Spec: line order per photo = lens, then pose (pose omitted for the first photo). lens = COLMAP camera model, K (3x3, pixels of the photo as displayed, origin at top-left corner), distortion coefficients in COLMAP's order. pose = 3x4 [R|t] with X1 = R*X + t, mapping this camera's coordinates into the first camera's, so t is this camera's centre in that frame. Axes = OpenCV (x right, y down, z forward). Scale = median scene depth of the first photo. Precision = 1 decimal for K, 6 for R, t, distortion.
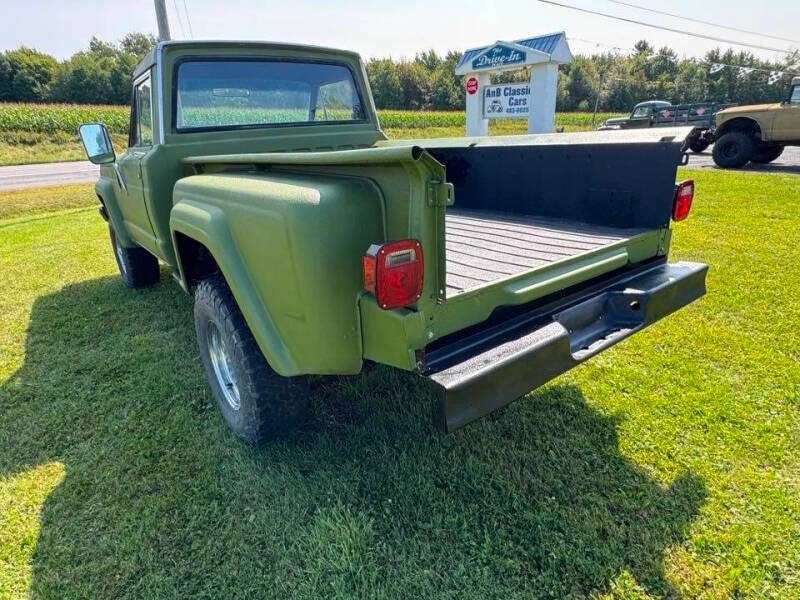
lens RADIAL K [[469.3, 0, 387.1], [0, 469.3, 297.0], [0, 0, 1]] dist [-0.002135, 0.000563]
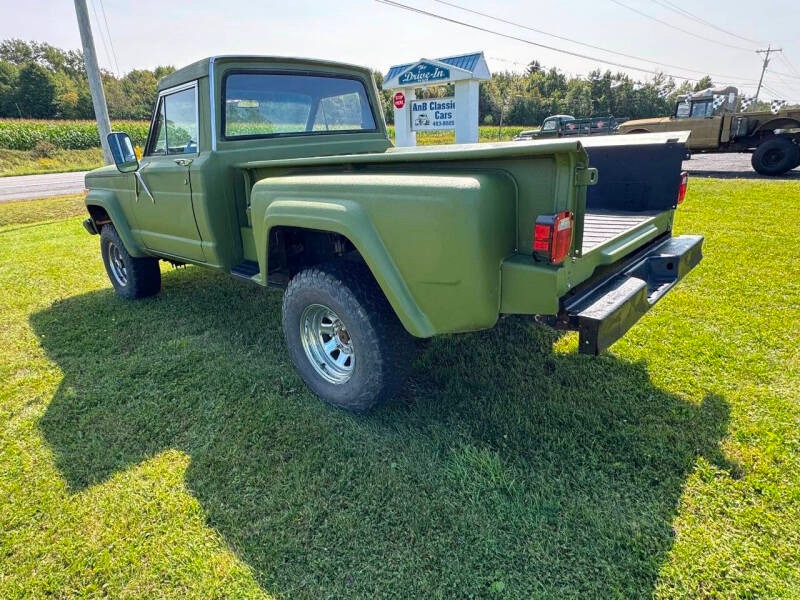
lens RADIAL K [[469.3, 0, 387.1], [0, 469.3, 297.0], [0, 0, 1]] dist [-0.002135, 0.000563]
pose [[0.983911, -0.060958, 0.167937, -0.078271], [0.065247, 0.997666, -0.020134, 0.013077], [-0.166318, 0.030767, 0.985592, -0.025515]]
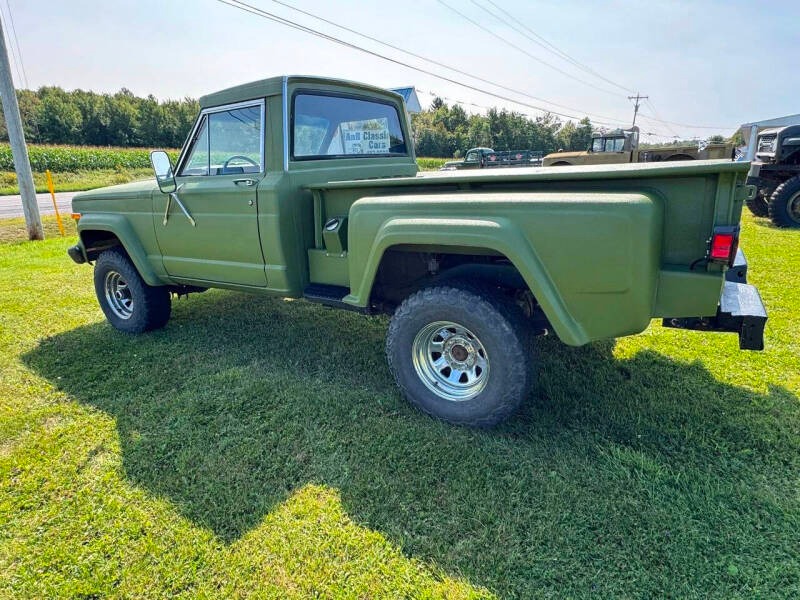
lens RADIAL K [[469.2, 0, 386.7], [0, 469.2, 298.7], [0, 0, 1]] dist [-0.002792, 0.000823]
pose [[0.933111, -0.086332, 0.349072, -0.174417], [0.113294, 0.991894, -0.057532, 0.009037], [-0.341276, 0.093231, 0.935328, -0.000796]]
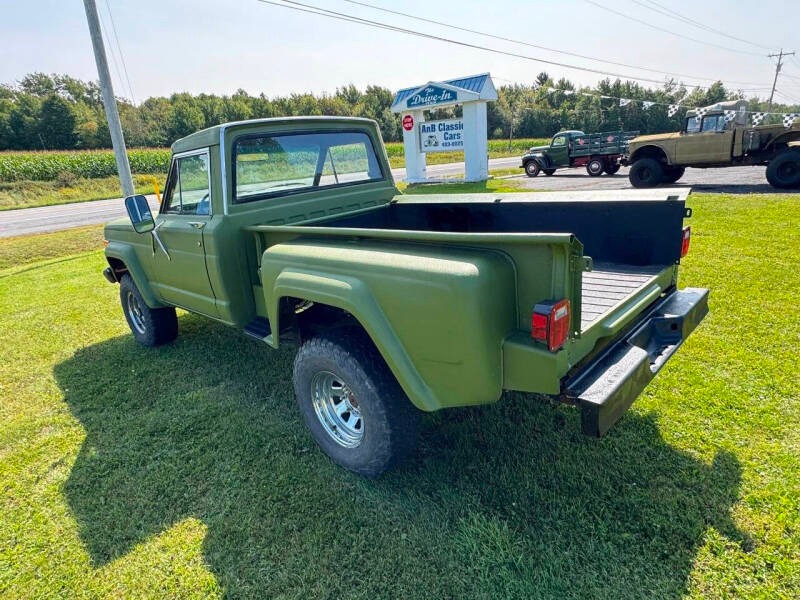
lens RADIAL K [[469.2, 0, 386.7], [0, 469.2, 298.7], [0, 0, 1]] dist [-0.002792, 0.000823]
pose [[0.987027, -0.083079, 0.137392, -0.073322], [0.090377, 0.994762, -0.047757, -0.011726], [-0.132704, 0.059554, 0.989365, -0.032930]]
